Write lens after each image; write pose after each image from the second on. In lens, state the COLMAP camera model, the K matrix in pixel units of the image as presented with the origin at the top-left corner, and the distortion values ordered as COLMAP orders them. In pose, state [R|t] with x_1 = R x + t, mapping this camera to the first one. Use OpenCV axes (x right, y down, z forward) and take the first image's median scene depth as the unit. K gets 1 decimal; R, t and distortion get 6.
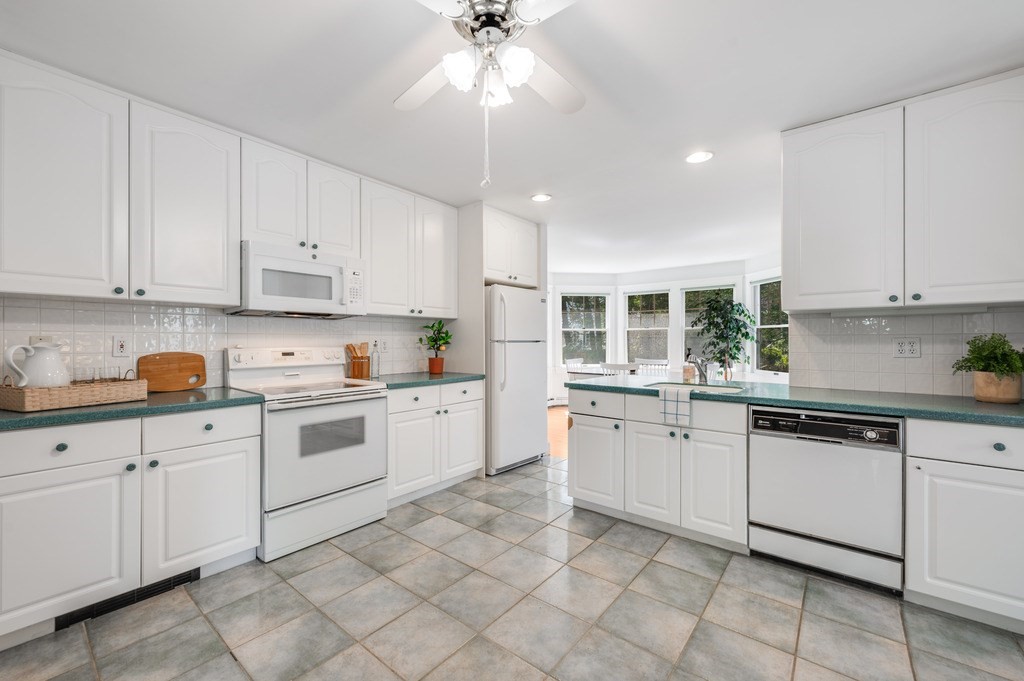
lens RADIAL K [[411.5, 0, 509.1], [0, 411.5, 337.3], [0, 0, 1]] dist [0.001252, -0.000054]
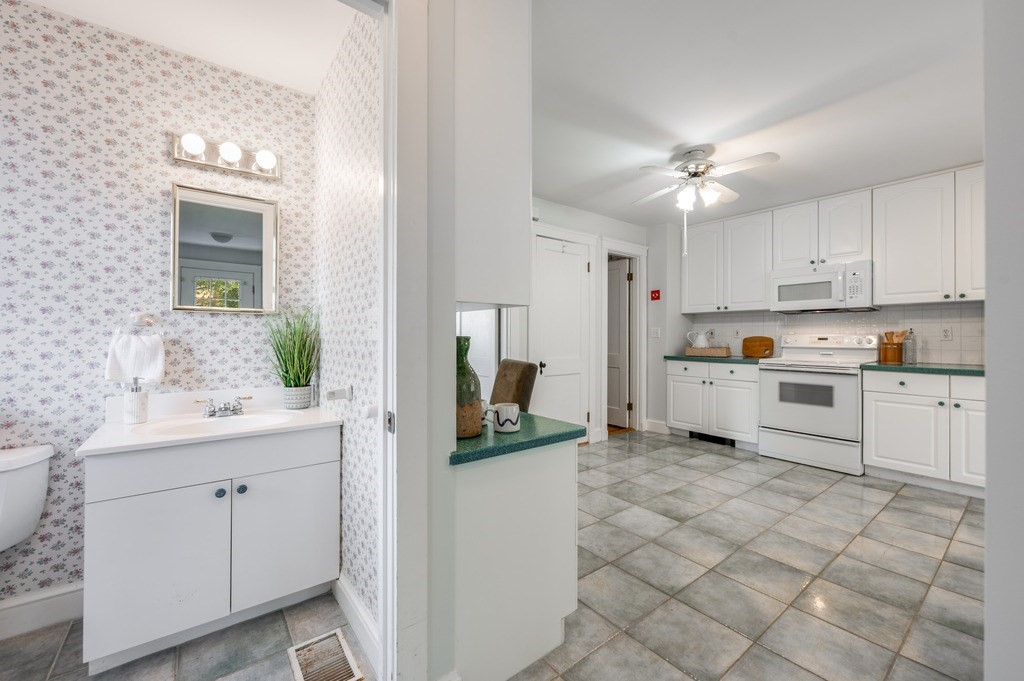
lens RADIAL K [[411.5, 0, 516.9], [0, 411.5, 334.7], [0, 0, 1]] dist [0.001252, -0.000054]
pose [[-0.223994, -0.003659, -0.974584, 1.377014], [0.005475, 0.999972, -0.005012, 0.035209], [0.974575, -0.006459, -0.223968, 0.384236]]
